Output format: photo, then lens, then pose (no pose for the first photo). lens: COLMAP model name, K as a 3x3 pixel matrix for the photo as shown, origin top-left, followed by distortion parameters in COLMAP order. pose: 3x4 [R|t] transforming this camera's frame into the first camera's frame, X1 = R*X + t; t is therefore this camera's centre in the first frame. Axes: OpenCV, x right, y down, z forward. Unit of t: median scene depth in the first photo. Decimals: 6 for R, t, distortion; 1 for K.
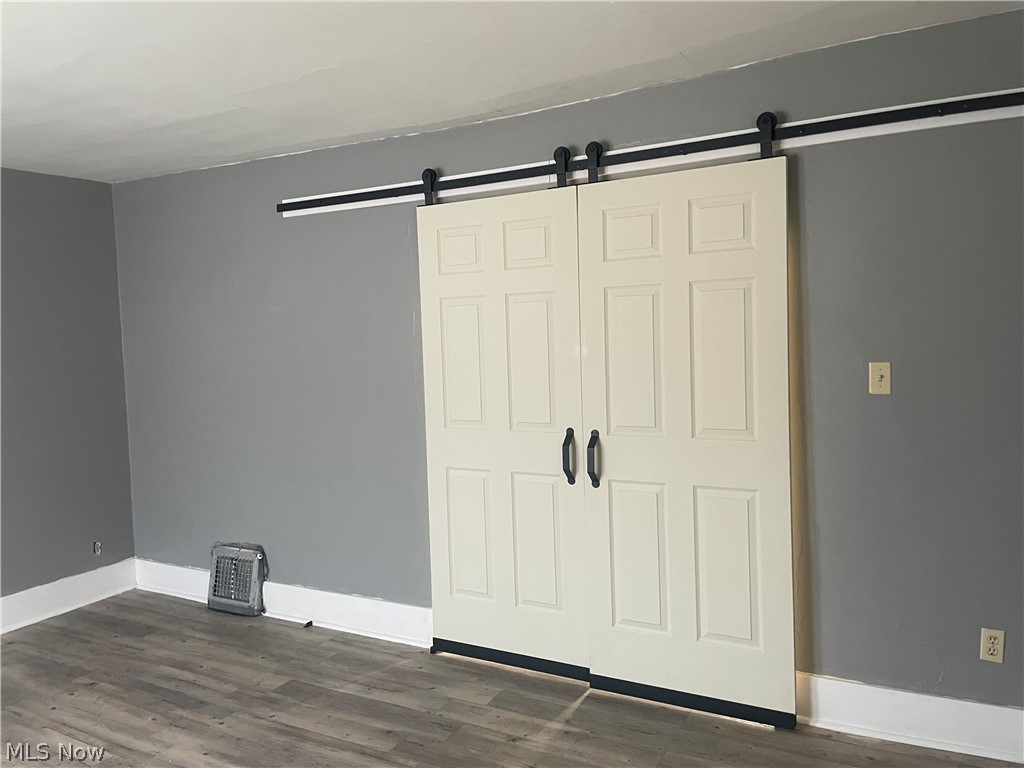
lens RADIAL K [[761.0, 0, 507.8], [0, 761.0, 388.3], [0, 0, 1]] dist [0.076554, -0.098180]
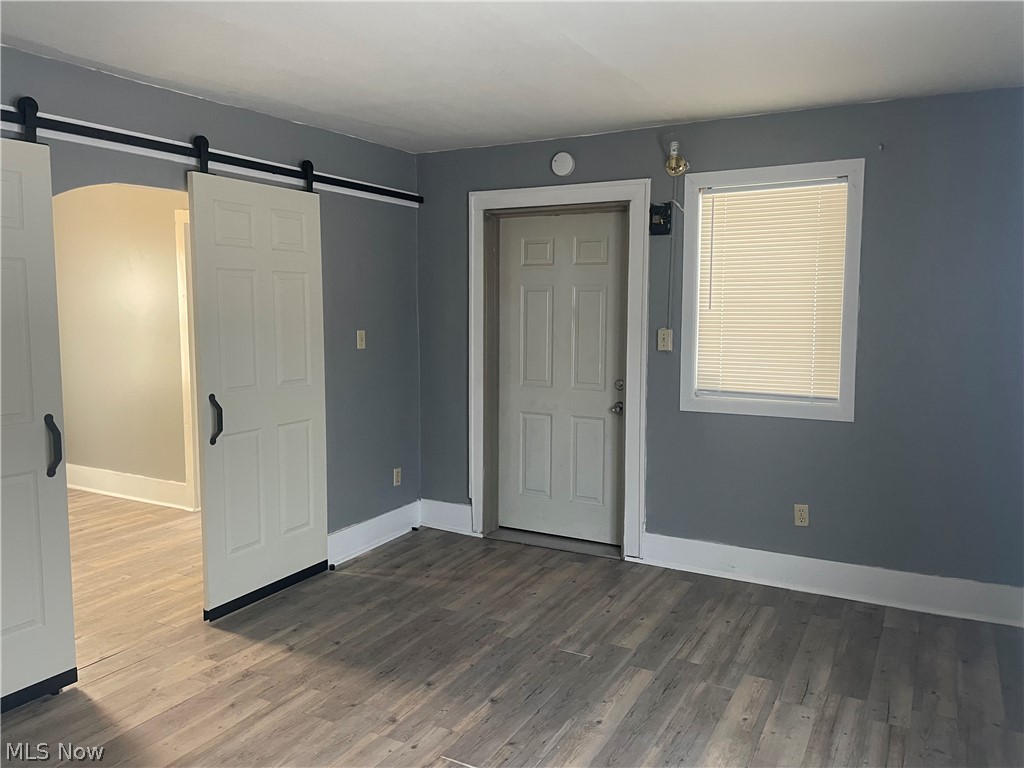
lens RADIAL K [[761.0, 0, 507.8], [0, 761.0, 388.3], [0, 0, 1]] dist [0.076554, -0.098180]
pose [[0.010660, -0.073916, 0.997208, -1.134589], [0.071257, 0.994785, 0.072975, -0.005477], [-0.997401, 0.070280, 0.015871, 0.617515]]
